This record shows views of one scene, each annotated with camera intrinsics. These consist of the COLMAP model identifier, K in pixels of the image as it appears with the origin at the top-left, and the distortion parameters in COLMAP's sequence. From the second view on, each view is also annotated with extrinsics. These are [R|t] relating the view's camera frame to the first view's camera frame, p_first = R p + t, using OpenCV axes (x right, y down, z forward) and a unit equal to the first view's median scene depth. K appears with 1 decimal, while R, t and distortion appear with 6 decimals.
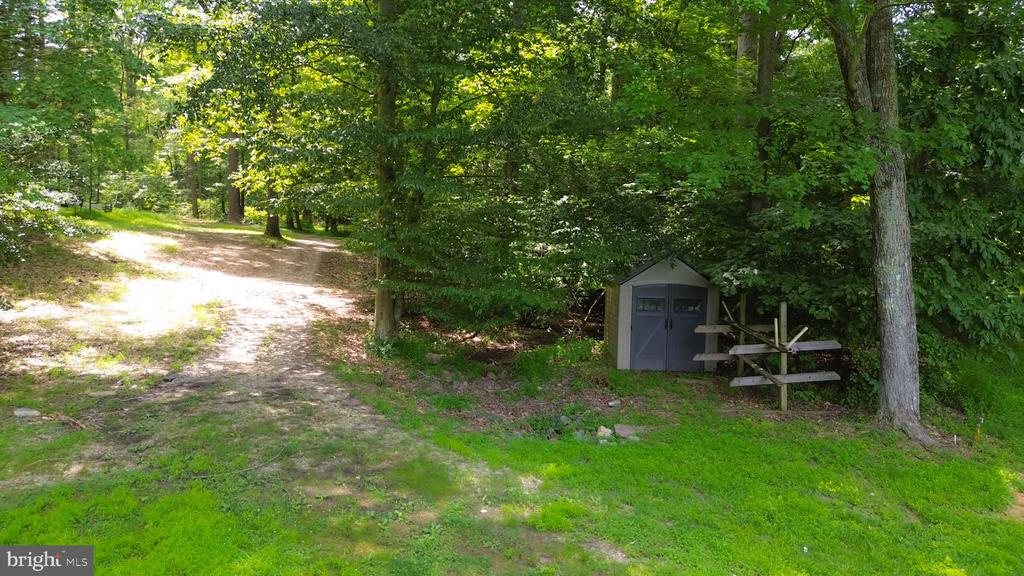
lens RADIAL K [[729.4, 0, 511.9], [0, 729.4, 287.8], [0, 0, 1]] dist [0.060367, -0.064236]
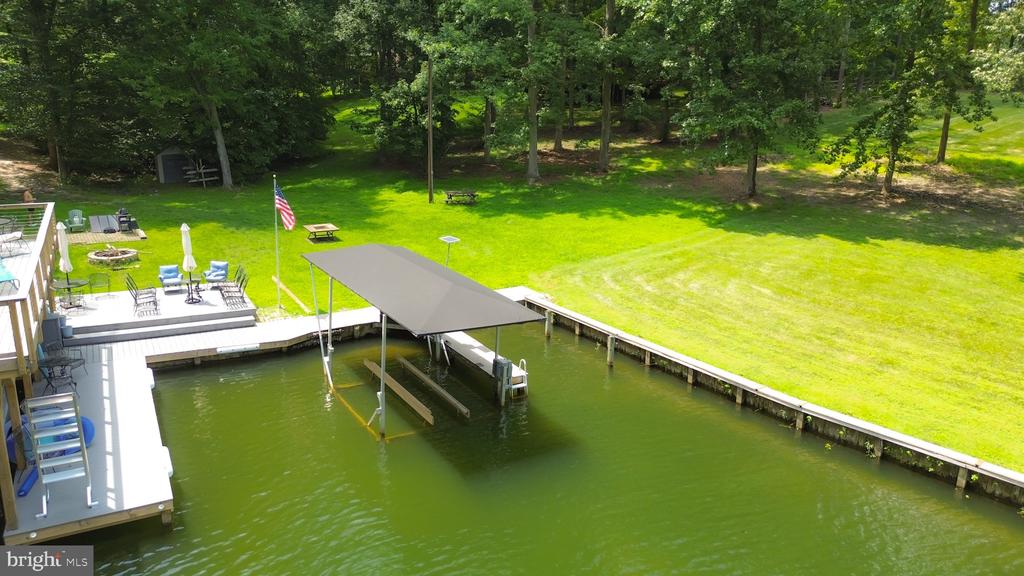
lens RADIAL K [[729.4, 0, 511.8], [0, 729.4, 287.3], [0, 0, 1]] dist [0.060367, -0.064236]
pose [[0.873639, -0.134752, 0.467543, -0.071878], [0.038722, 0.977094, 0.209257, -0.053416], [-0.485031, -0.164711, 0.858845, -2.478272]]
